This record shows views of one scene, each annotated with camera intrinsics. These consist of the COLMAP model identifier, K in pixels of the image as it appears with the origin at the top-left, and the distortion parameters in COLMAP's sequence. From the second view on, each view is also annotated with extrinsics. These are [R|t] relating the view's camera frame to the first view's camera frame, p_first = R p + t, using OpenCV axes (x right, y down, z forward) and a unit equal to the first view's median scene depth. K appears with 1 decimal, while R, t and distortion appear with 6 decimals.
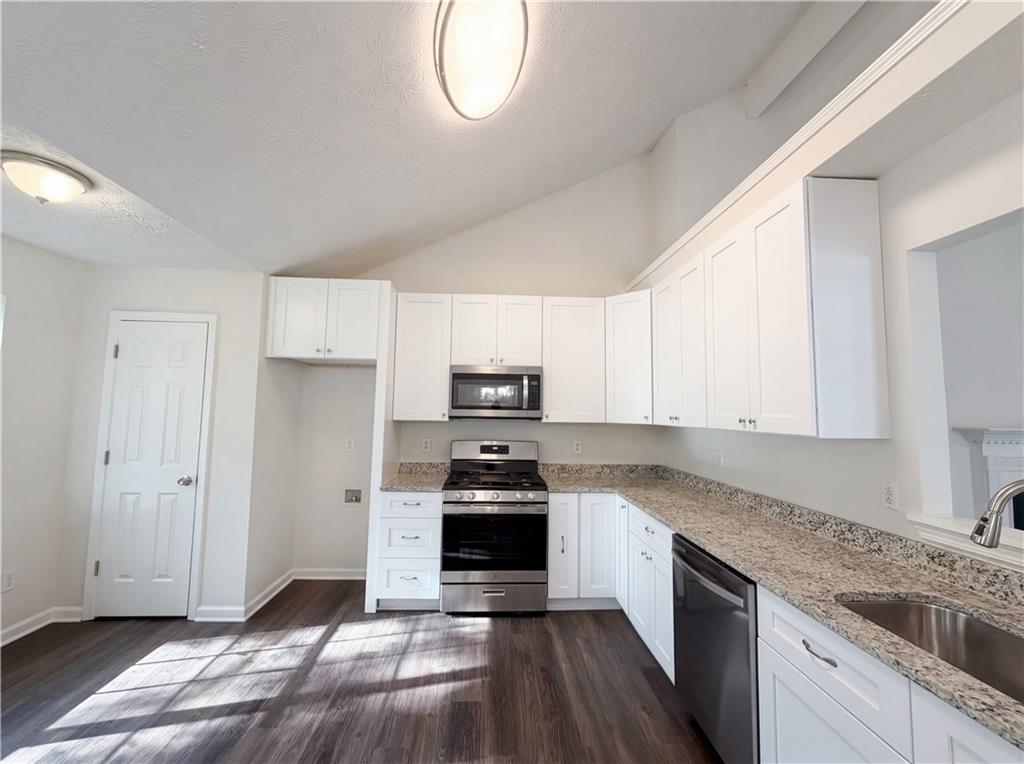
lens RADIAL K [[407.8, 0, 508.9], [0, 407.8, 382.6], [0, 0, 1]] dist [0.001161, 0.000053]
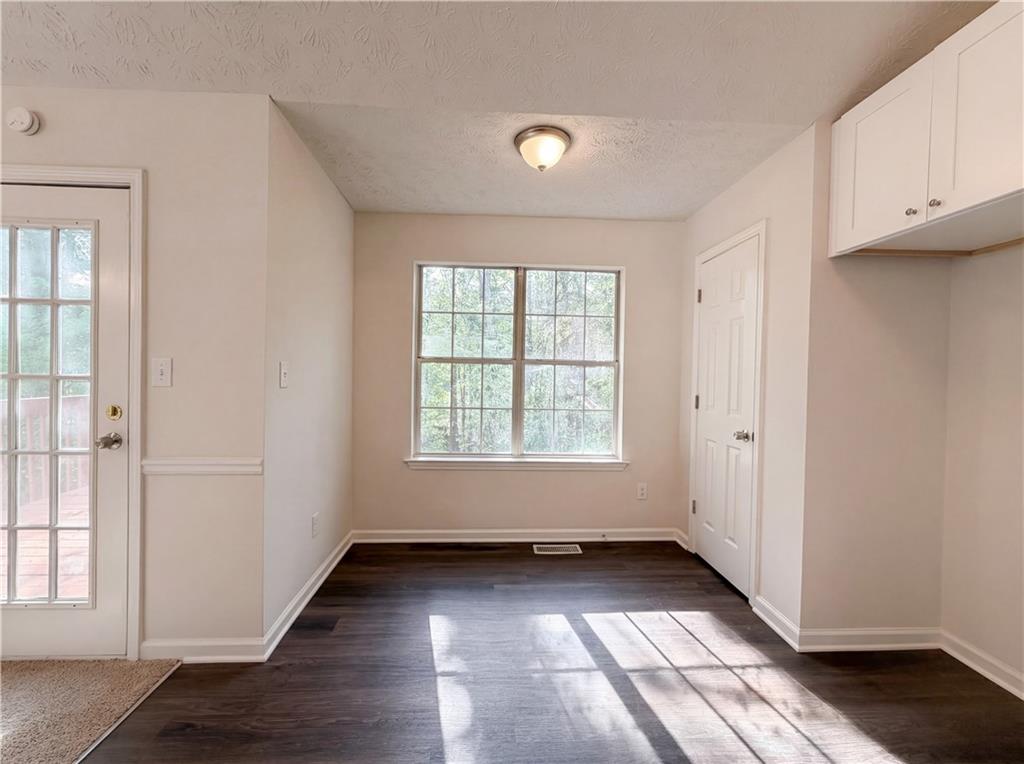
lens RADIAL K [[407.8, 0, 508.9], [0, 407.8, 382.6], [0, 0, 1]] dist [0.001161, 0.000053]
pose [[0.000116, 0.004545, -0.999990, 0.030285], [0.058417, 0.998282, 0.004544, 0.100331], [0.998292, -0.058417, -0.000149, 0.517577]]
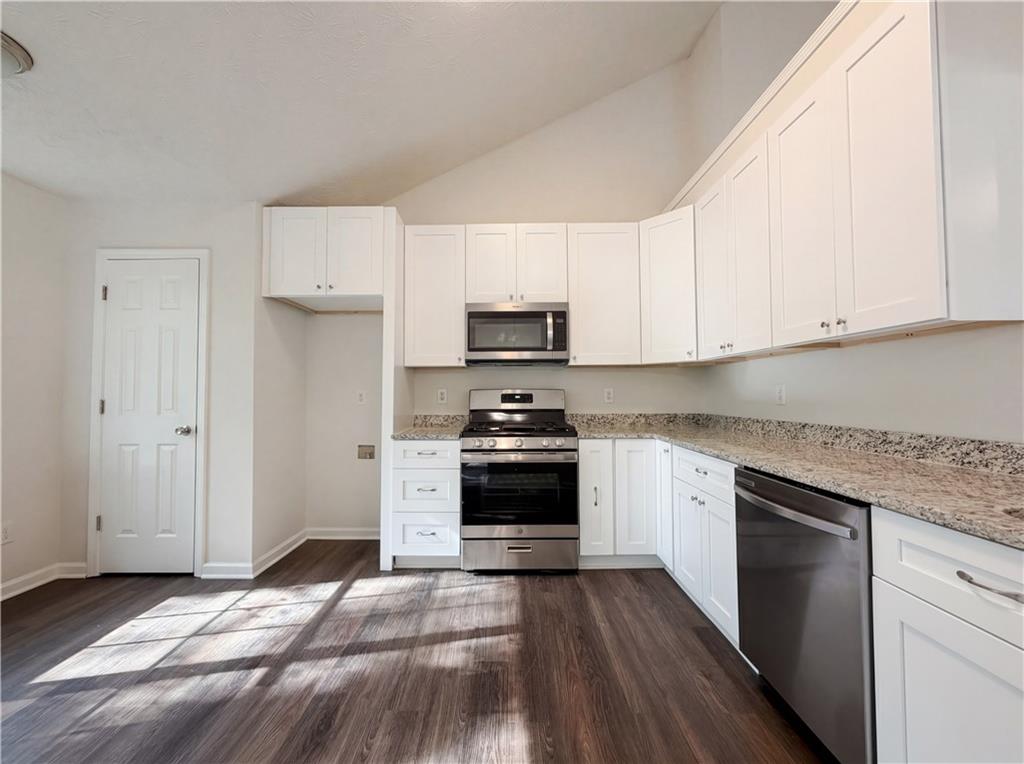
lens RADIAL K [[407.8, 0, 508.9], [0, 407.8, 382.6], [0, 0, 1]] dist [0.001161, 0.000053]
pose [[0.998410, -0.022861, -0.051523, -0.006073], [0.025085, 0.998762, 0.042945, 0.107509], [0.050477, -0.044169, 0.997748, 0.113769]]
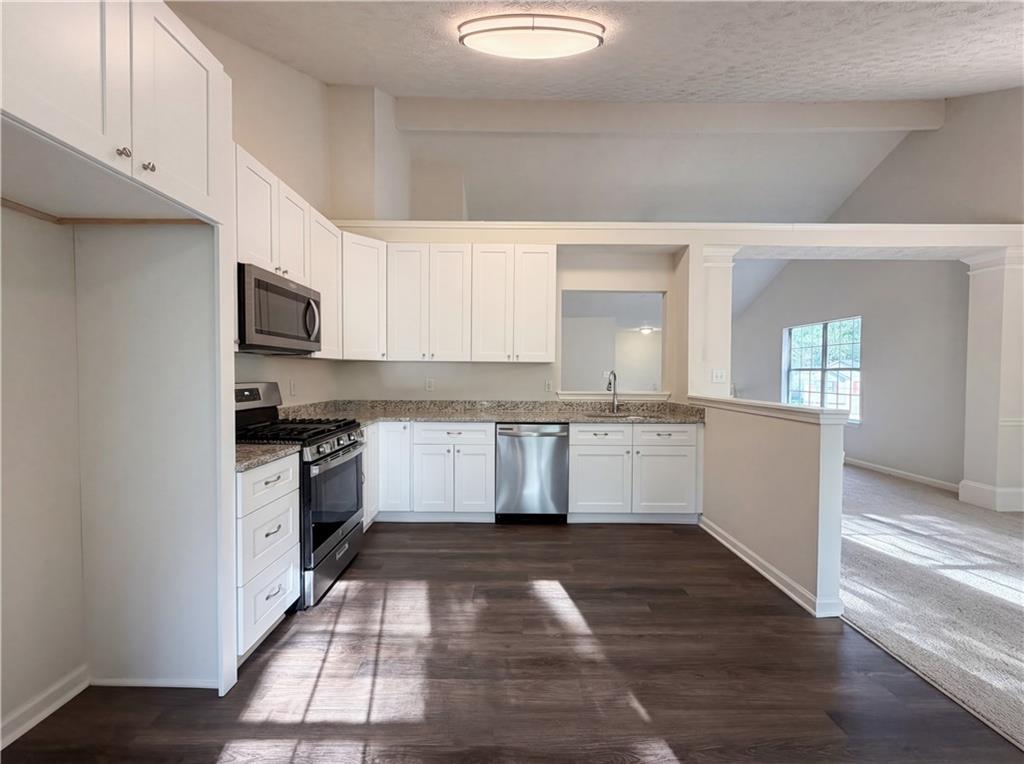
lens RADIAL K [[407.8, 0, 508.9], [0, 407.8, 382.6], [0, 0, 1]] dist [0.001161, 0.000053]
pose [[0.040709, -0.039007, 0.998409, -0.860700], [-0.080071, 0.995897, 0.042174, 0.092420], [-0.995958, -0.081661, 0.037418, 0.632068]]
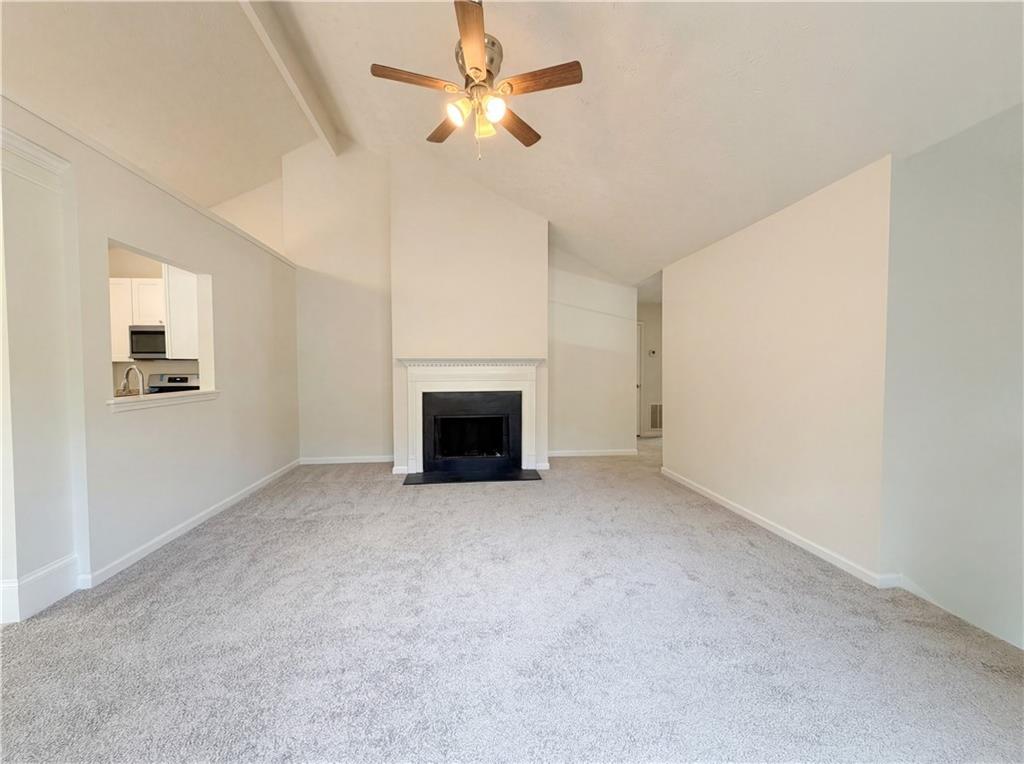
lens RADIAL K [[407.8, 0, 508.9], [0, 407.8, 382.6], [0, 0, 1]] dist [0.001161, 0.000053]
pose [[0.997698, -0.023696, 0.063534, 1.351747], [0.016478, 0.993593, 0.111813, 0.025080], [-0.065776, -0.110509, 0.991696, -0.751366]]
